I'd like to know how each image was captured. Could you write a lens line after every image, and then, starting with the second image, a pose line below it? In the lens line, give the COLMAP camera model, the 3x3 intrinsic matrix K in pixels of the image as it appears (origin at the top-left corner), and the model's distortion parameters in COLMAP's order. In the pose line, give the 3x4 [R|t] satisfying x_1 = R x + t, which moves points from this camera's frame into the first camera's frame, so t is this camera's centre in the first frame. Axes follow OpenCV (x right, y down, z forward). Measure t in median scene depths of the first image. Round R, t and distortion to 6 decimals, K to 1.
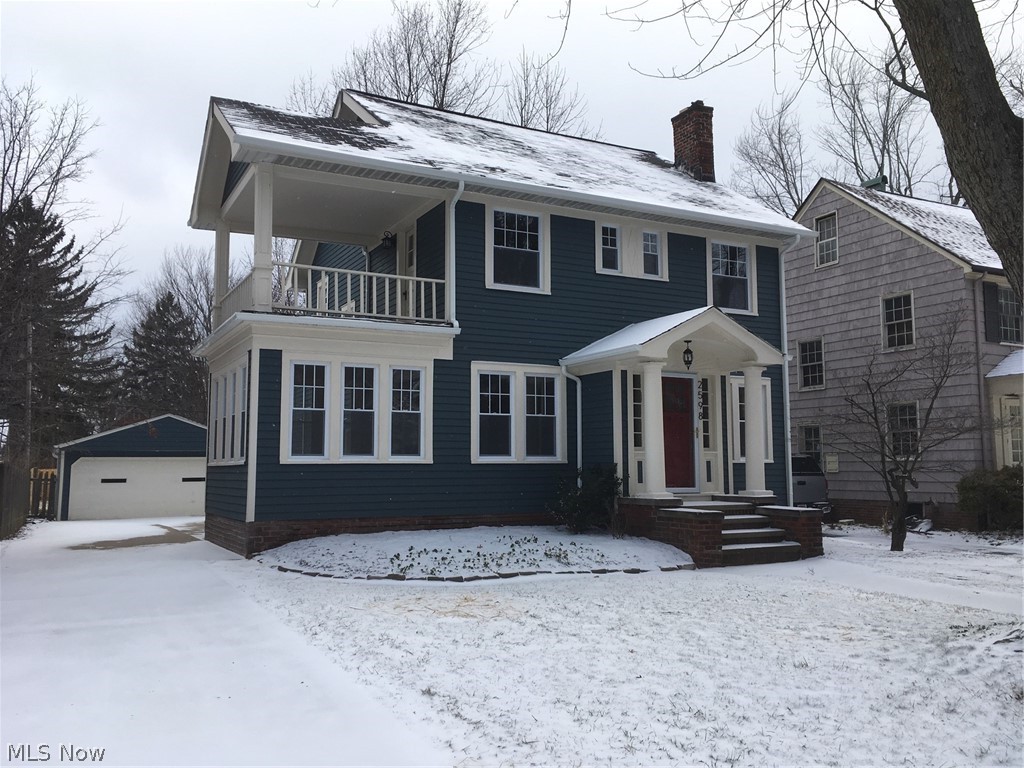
lens RADIAL K [[868.1, 0, 510.4], [0, 868.1, 380.6], [0, 0, 1]] dist [-0.007215, -0.022352]
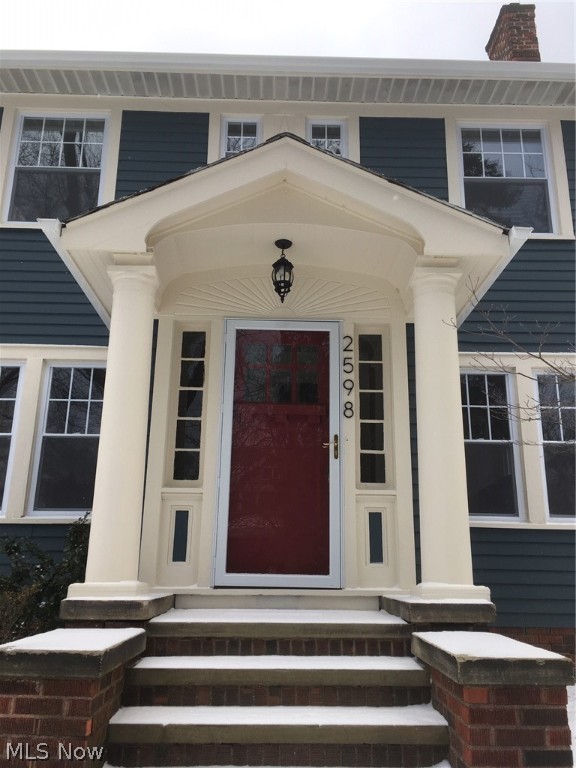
lens RADIAL K [[651.0, 0, 288.3], [0, 651.0, 387.4], [0, 0, 1]] dist [-0.007215, -0.022352]
pose [[0.888215, -0.105676, -0.447109, 0.343473], [0.022732, 0.982103, -0.186967, 0.091395], [0.458865, 0.155904, 0.874721, 0.692446]]
